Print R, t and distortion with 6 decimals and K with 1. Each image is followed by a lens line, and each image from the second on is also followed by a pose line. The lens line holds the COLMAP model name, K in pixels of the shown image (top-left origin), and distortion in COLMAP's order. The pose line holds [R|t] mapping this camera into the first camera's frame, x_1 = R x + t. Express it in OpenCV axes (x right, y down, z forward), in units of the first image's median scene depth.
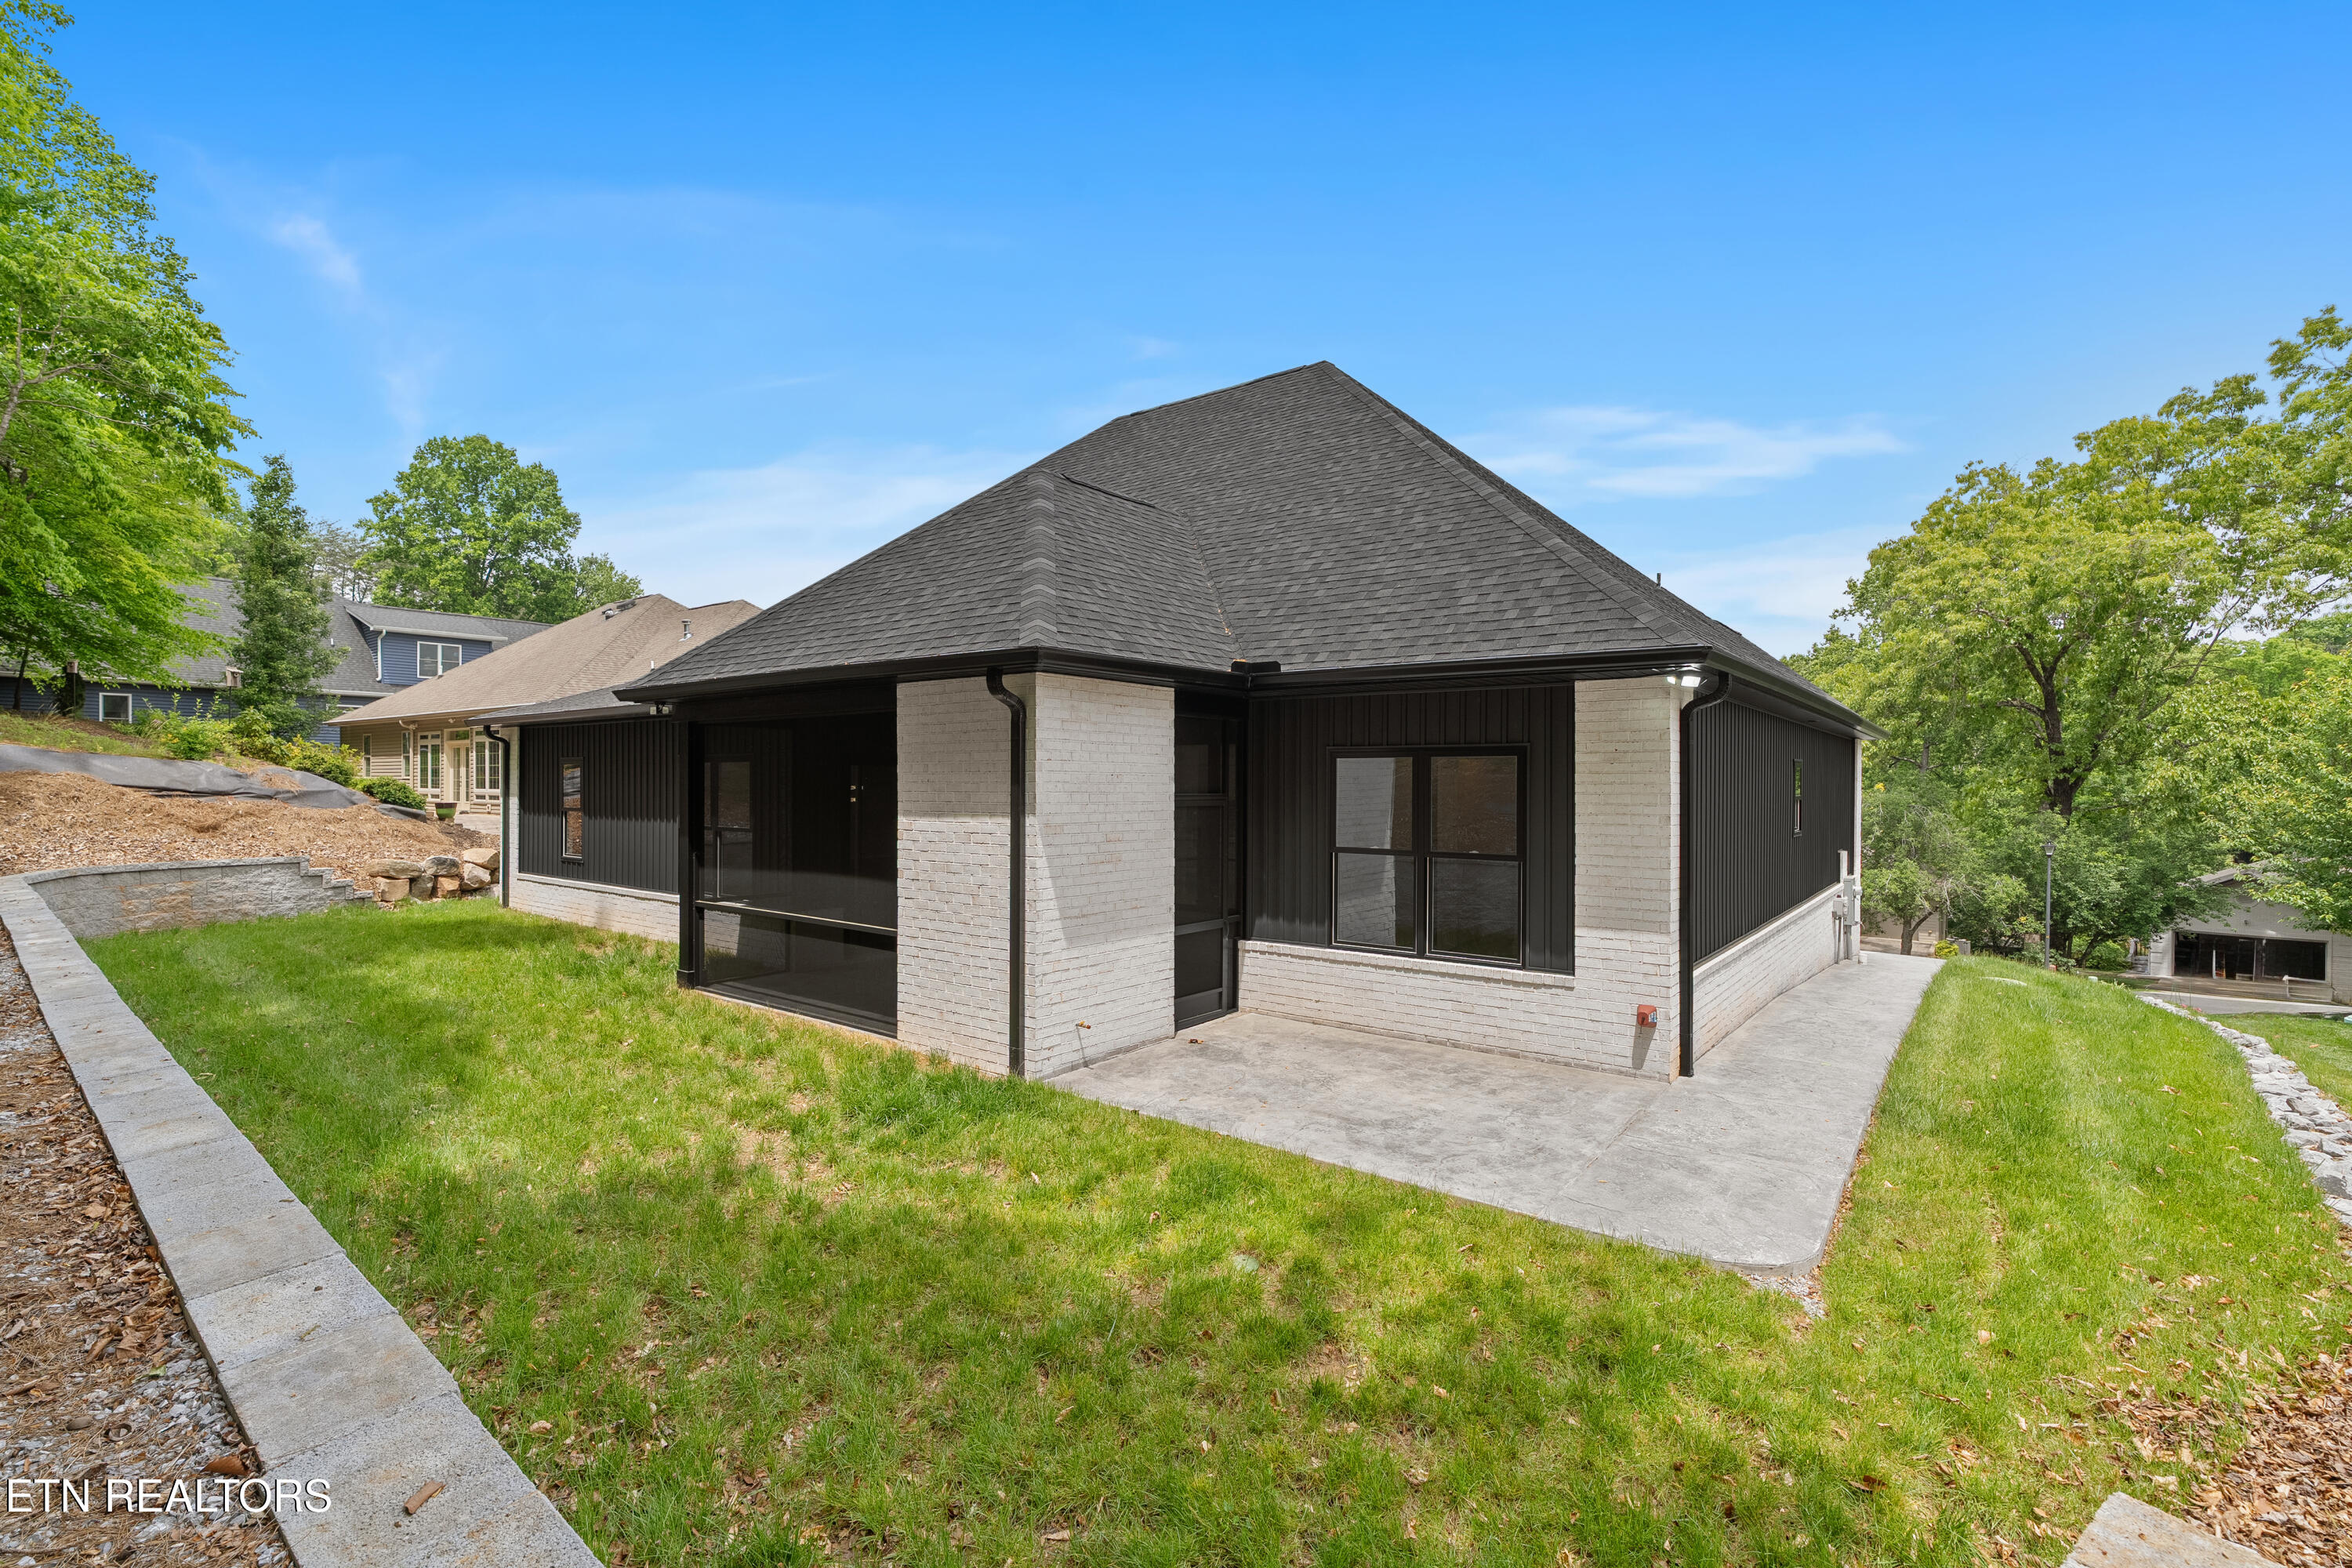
lens RADIAL K [[1082.4, 0, 1183.8], [0, 1082.4, 788.5], [0, 0, 1]] dist [-0.004074, 0.001539]
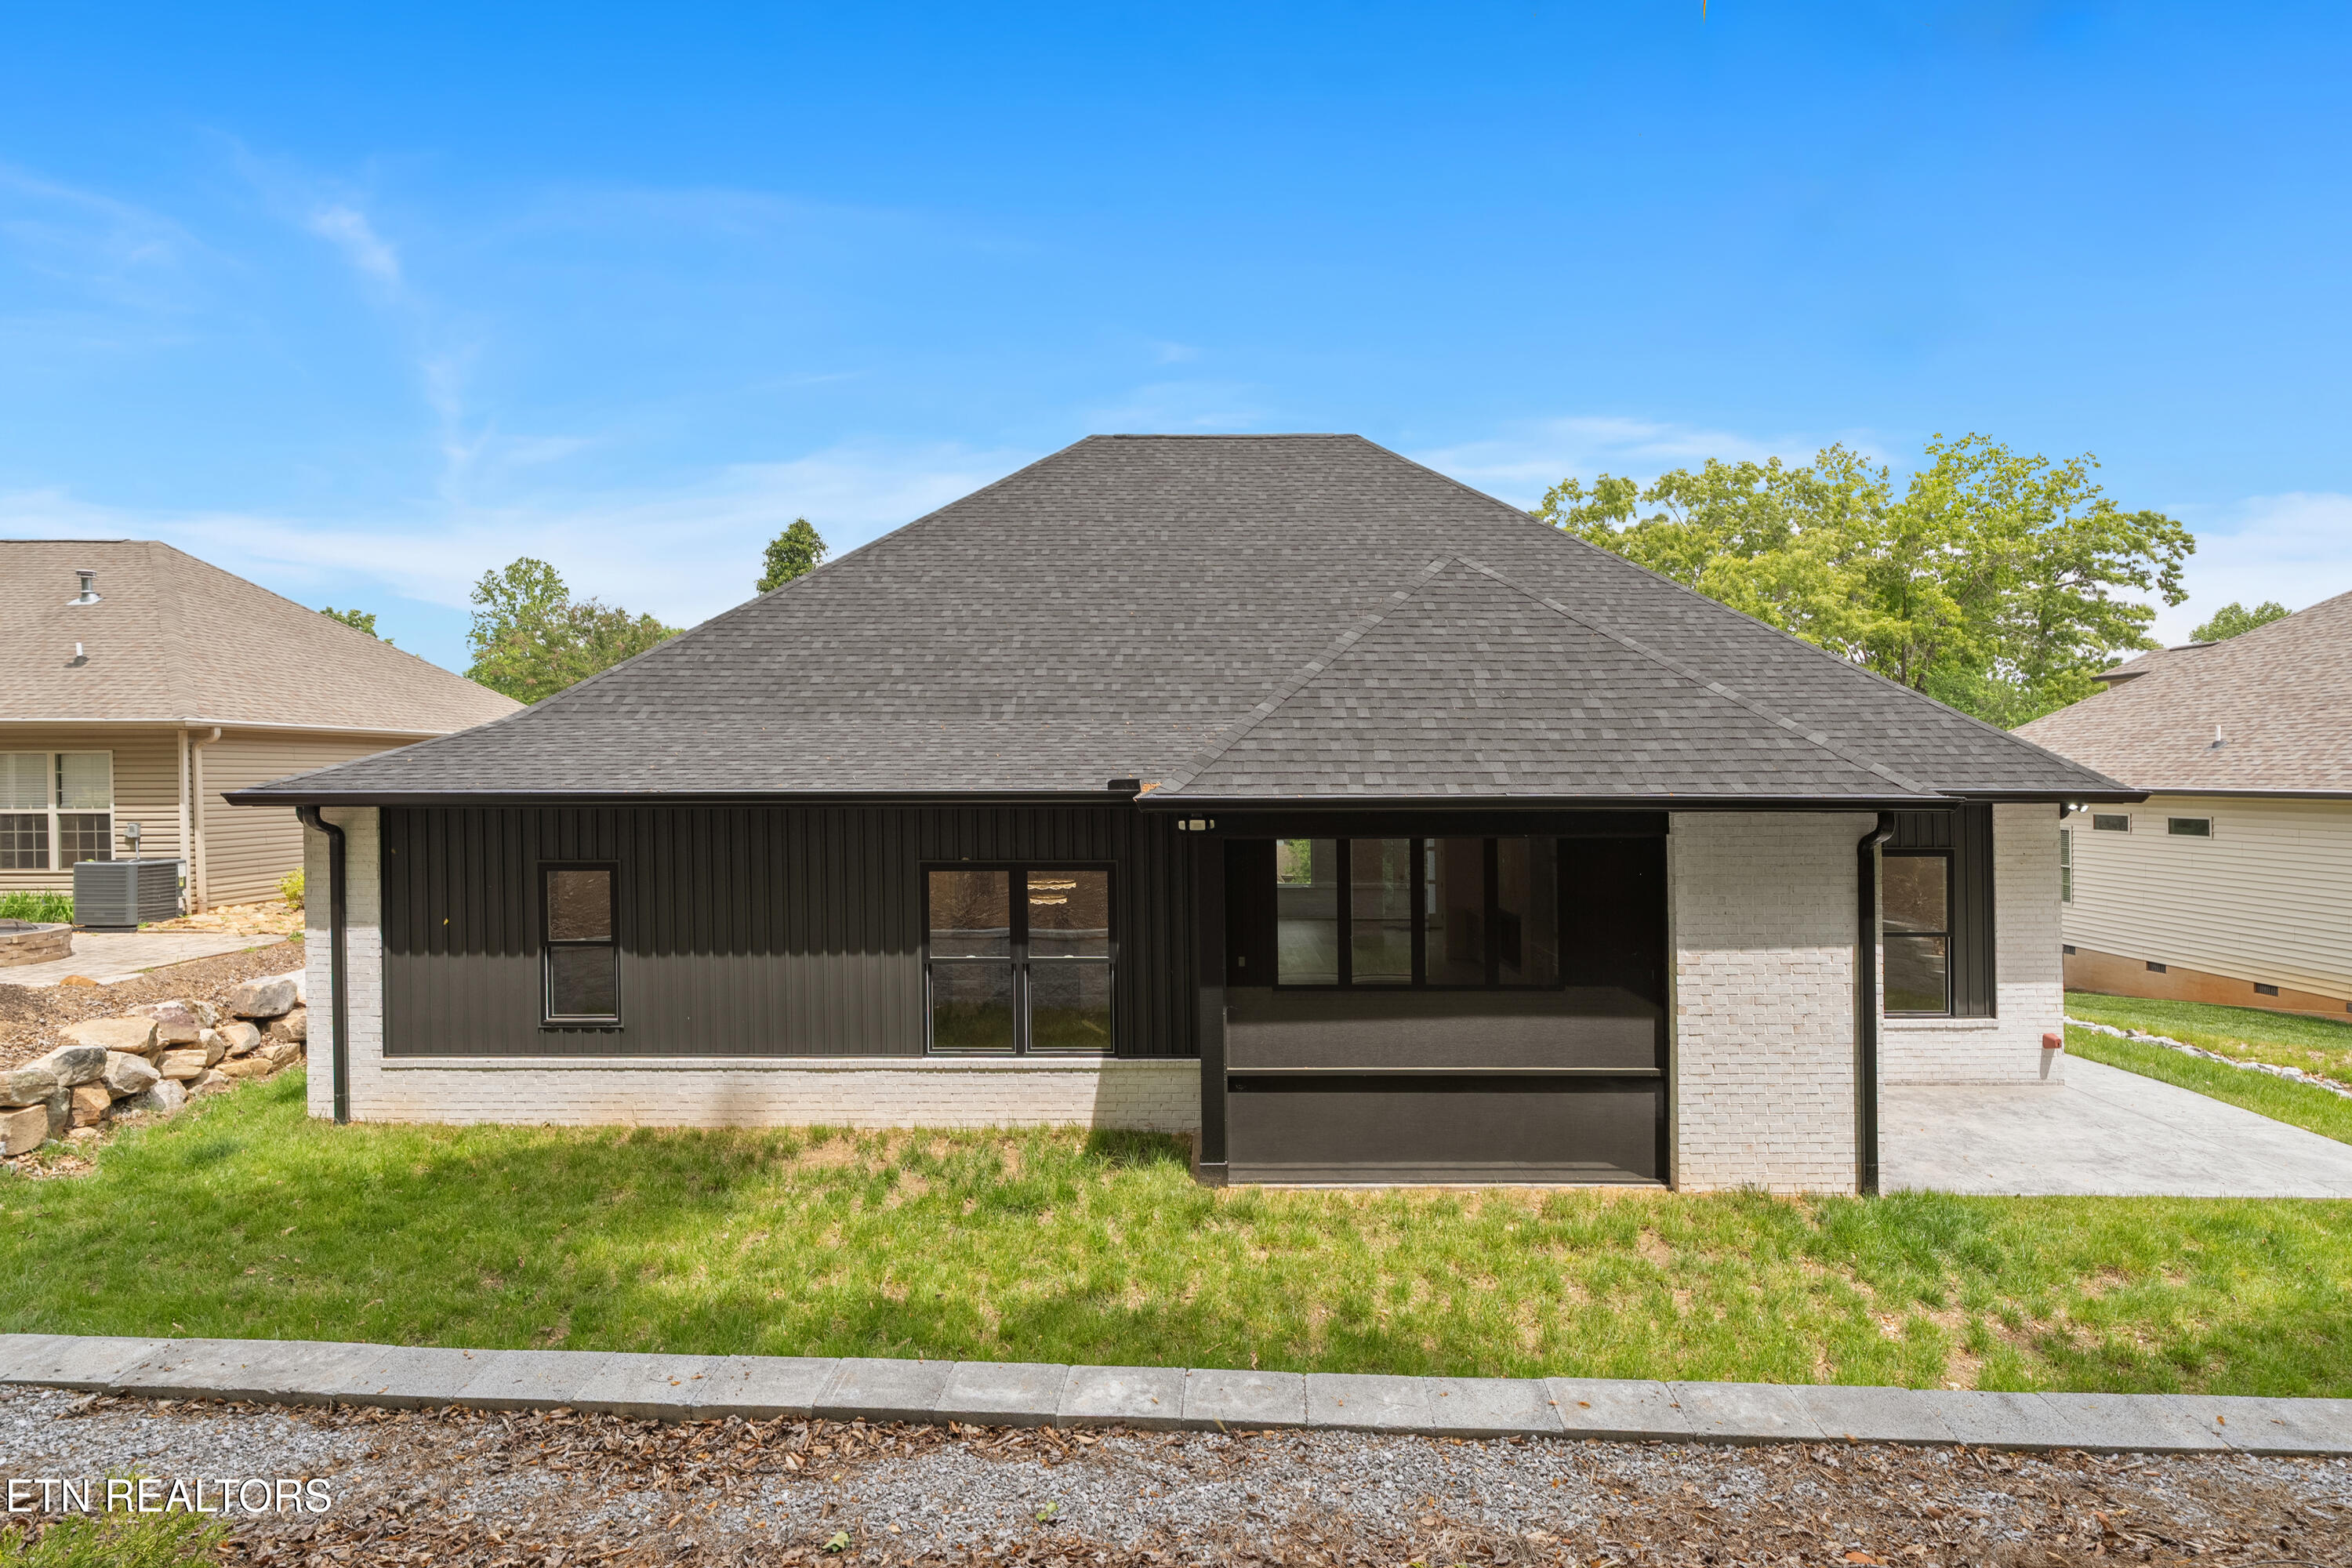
lens RADIAL K [[1082.4, 0, 1179.9], [0, 1082.4, 771.4], [0, 0, 1]] dist [-0.004074, 0.001539]
pose [[0.787509, -0.005310, 0.616281, -1.261255], [0.008941, 0.999956, -0.002809, -0.141210], [-0.616239, 0.007722, 0.787522, 0.542639]]
